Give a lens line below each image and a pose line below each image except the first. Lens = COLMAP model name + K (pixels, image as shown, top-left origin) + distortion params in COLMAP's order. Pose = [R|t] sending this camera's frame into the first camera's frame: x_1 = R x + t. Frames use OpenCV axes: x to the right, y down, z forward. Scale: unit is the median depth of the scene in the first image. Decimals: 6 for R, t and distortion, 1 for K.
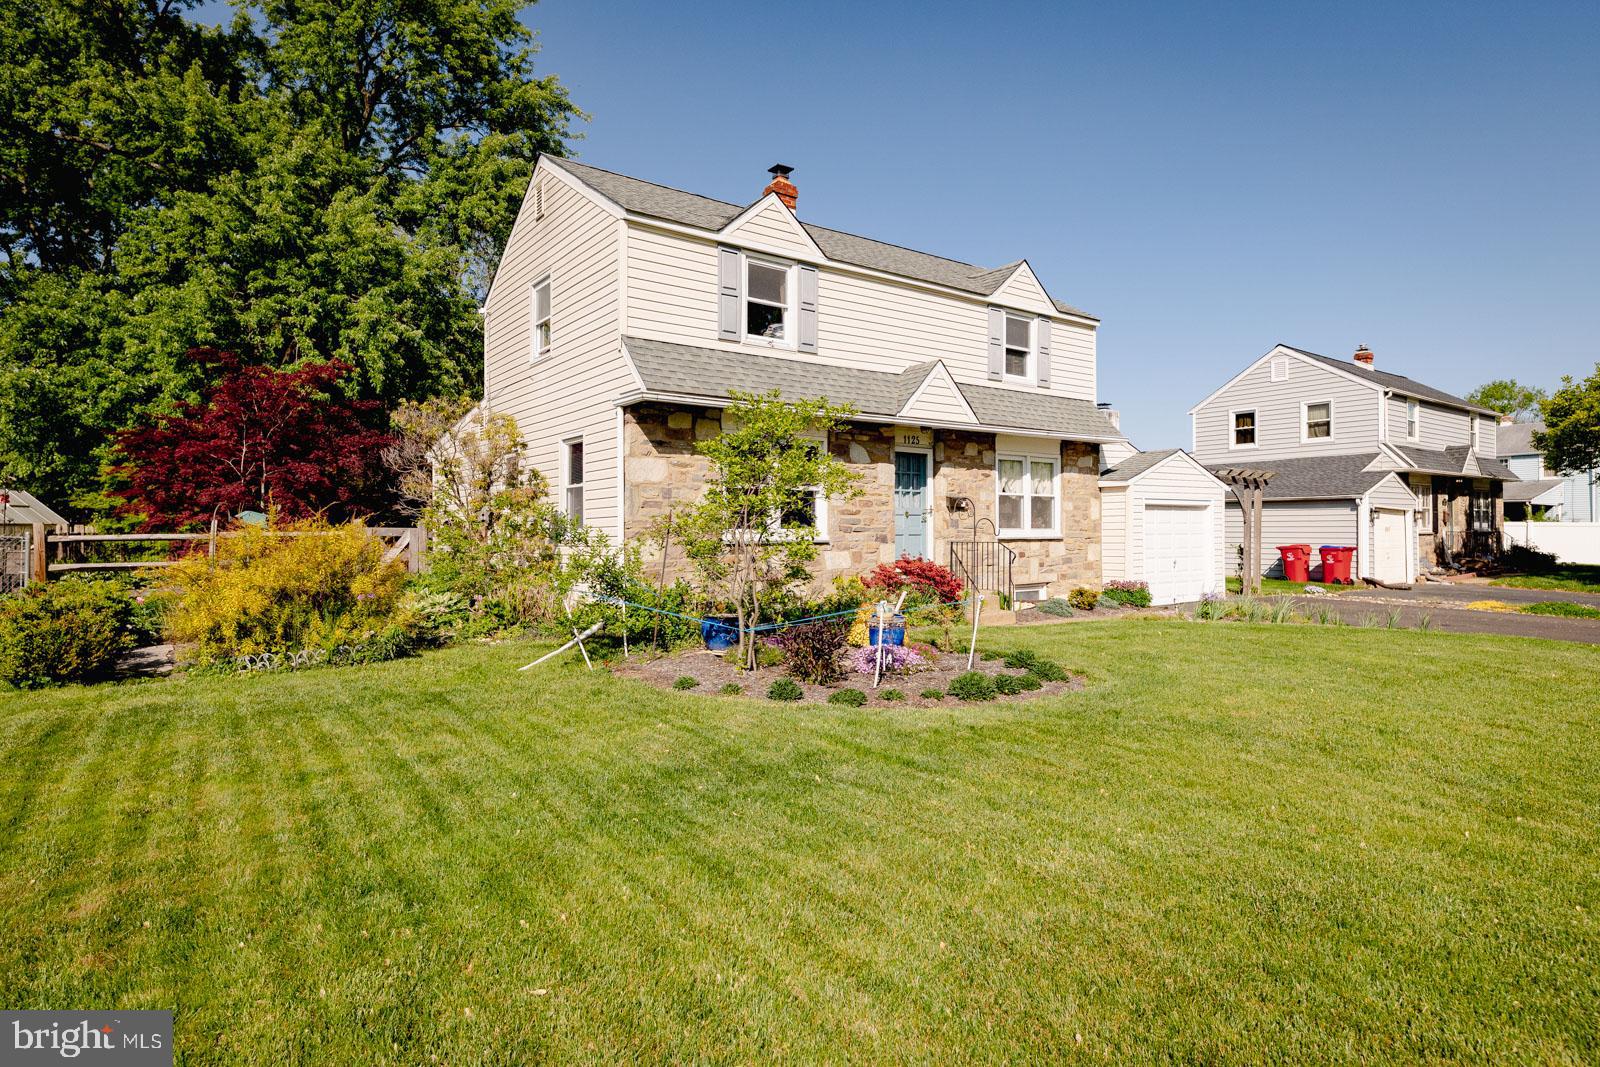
lens RADIAL K [[833.2, 0, 785.4], [0, 833.2, 521.0], [0, 0, 1]] dist [0.001343, -0.000039]
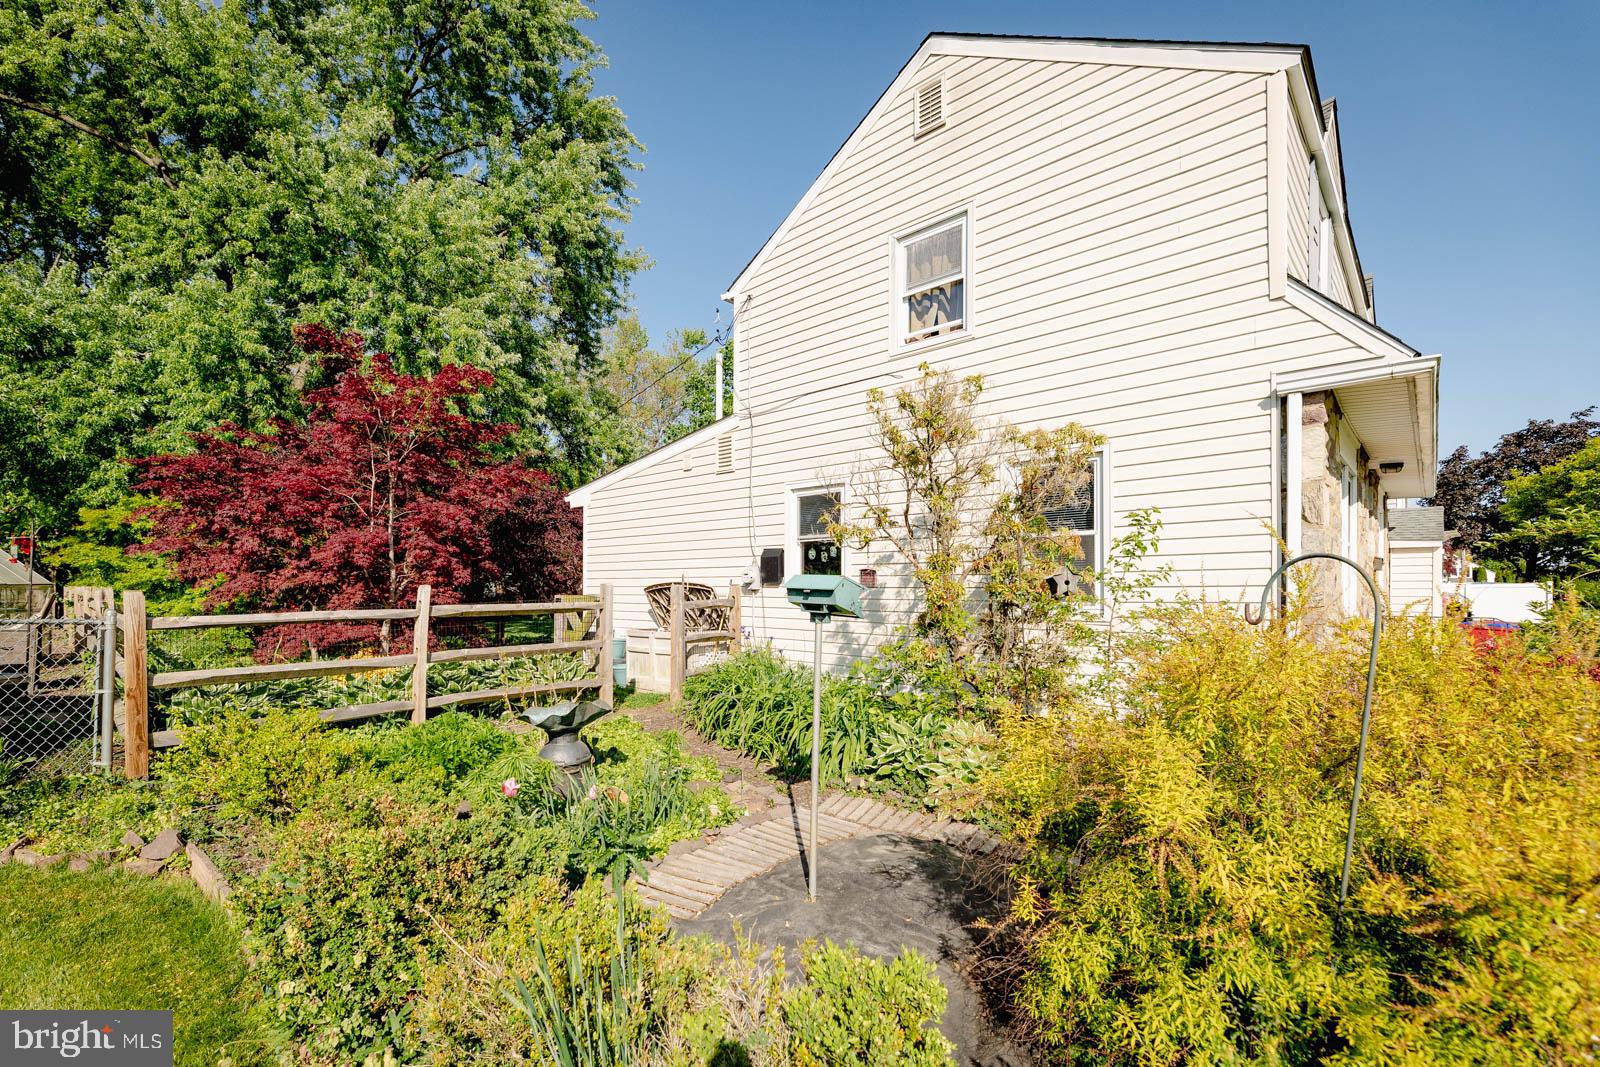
lens RADIAL K [[705.4, 0, 833.4], [0, 705.4, 587.3], [0, 0, 1]] dist [-0.001671, 0.000409]
pose [[0.984713, -0.012004, 0.173769, -0.252728], [0.008264, 0.999719, 0.022229, -0.003164], [-0.173987, -0.020453, 0.984535, 0.234222]]
